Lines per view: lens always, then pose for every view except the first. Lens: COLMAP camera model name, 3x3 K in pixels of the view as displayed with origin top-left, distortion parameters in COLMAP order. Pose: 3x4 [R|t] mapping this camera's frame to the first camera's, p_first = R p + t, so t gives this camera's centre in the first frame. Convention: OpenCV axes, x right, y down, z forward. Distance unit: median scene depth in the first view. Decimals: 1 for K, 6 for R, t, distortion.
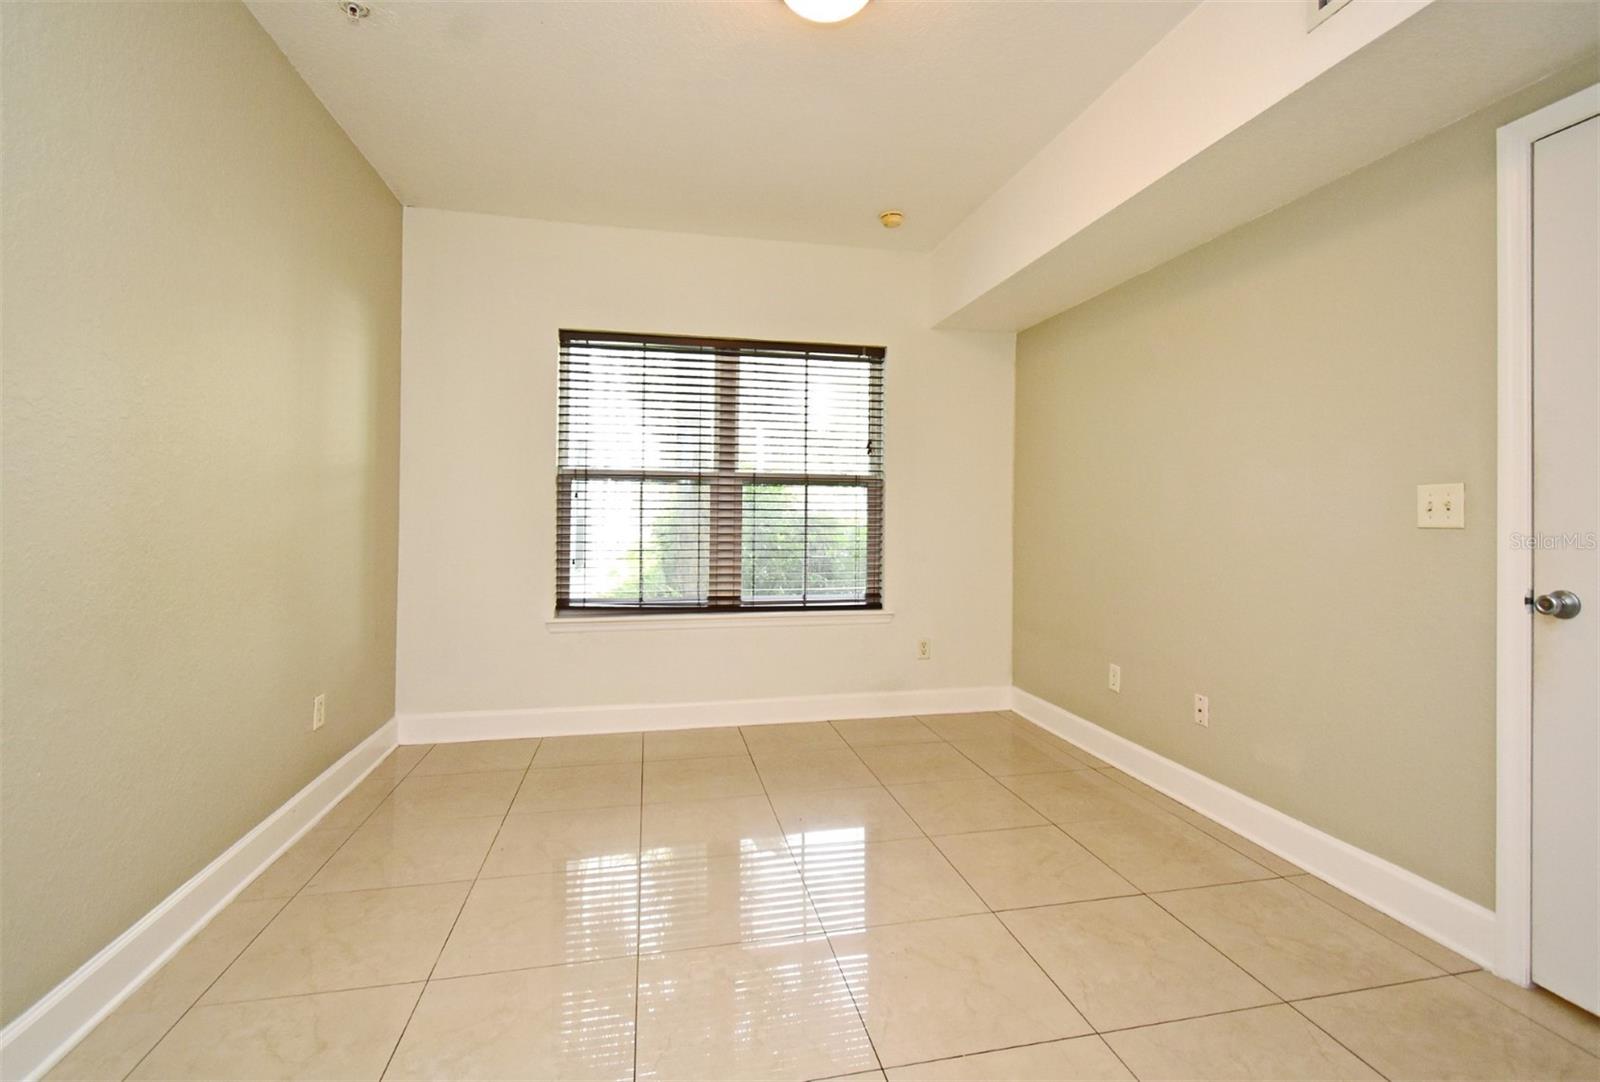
lens RADIAL K [[697.1, 0, 788.1], [0, 697.1, 523.4], [0, 0, 1]] dist [0.013259, 0.000051]
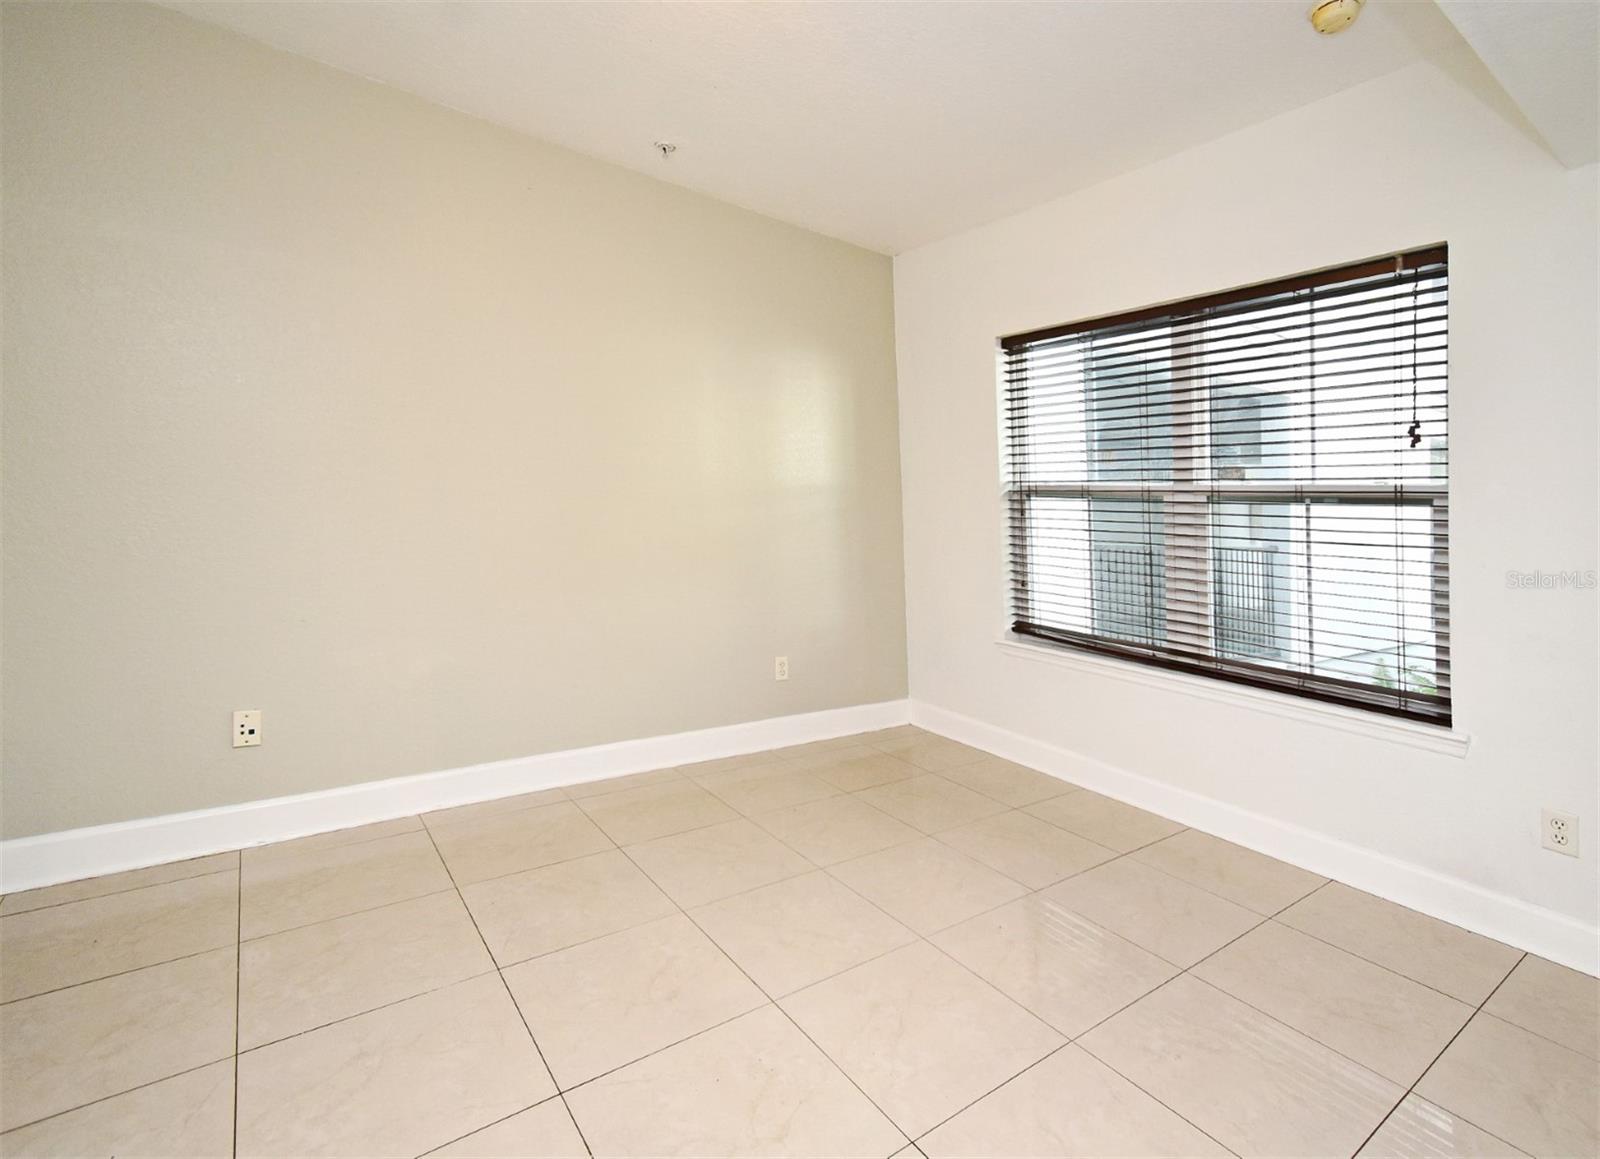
lens RADIAL K [[751.1, 0, 800.0], [0, 751.1, 579.5], [0, 0, 1]] dist [0.003055, 0.000492]
pose [[0.402105, 0.094905, -0.910662, 0.474832], [-0.040568, 0.995483, 0.085831, -0.025068], [0.914694, 0.002431, 0.404139, 0.304688]]
